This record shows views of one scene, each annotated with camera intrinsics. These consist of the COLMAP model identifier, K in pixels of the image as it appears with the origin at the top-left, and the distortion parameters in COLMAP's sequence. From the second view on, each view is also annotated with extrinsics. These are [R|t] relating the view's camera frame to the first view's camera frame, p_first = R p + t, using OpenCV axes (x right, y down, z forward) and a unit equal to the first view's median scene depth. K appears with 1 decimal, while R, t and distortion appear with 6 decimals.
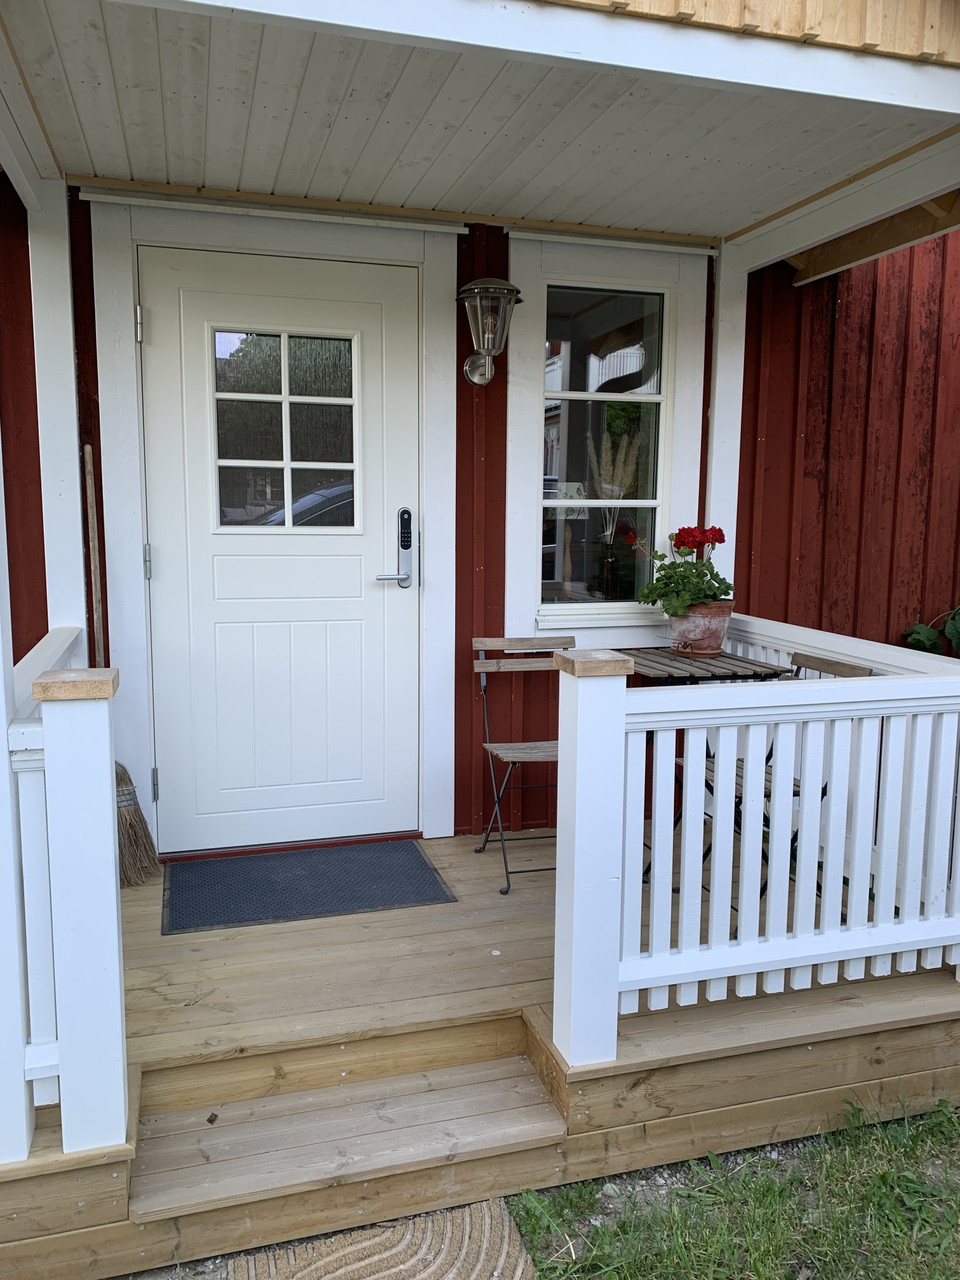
lens RADIAL K [[978.1, 0, 492.5], [0, 978.1, 643.0], [0, 0, 1]] dist [0.029239, -0.024380]
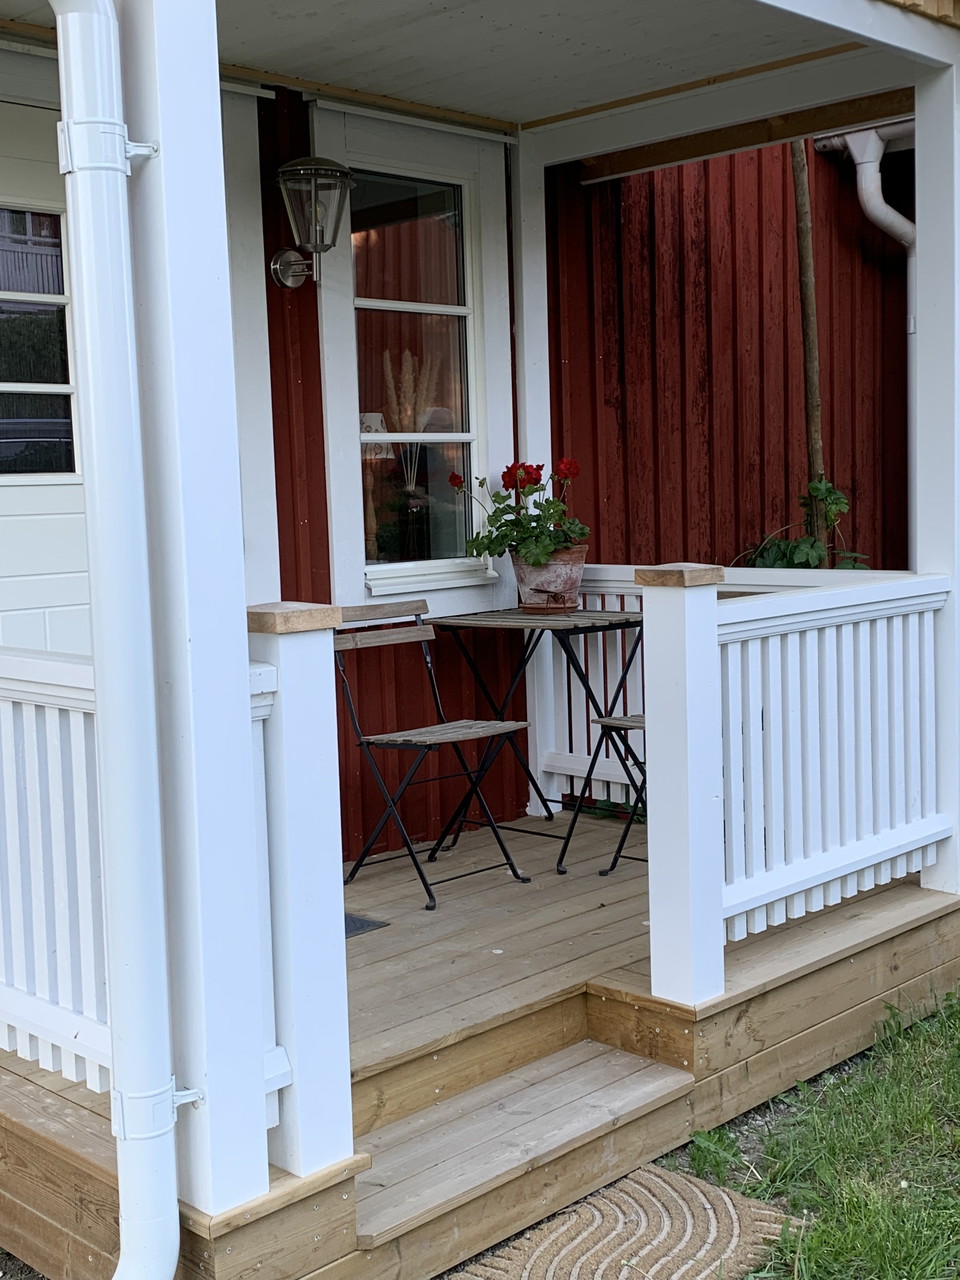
lens RADIAL K [[1546.7, 0, 477.1], [0, 1546.7, 645.9], [0, 0, 1]] dist [0.069603, 0.000000]
pose [[0.877956, -0.087067, 0.470757, -0.492535], [0.106565, 0.994195, -0.014865, 0.055925], [-0.466730, 0.063218, 0.882138, -0.152339]]
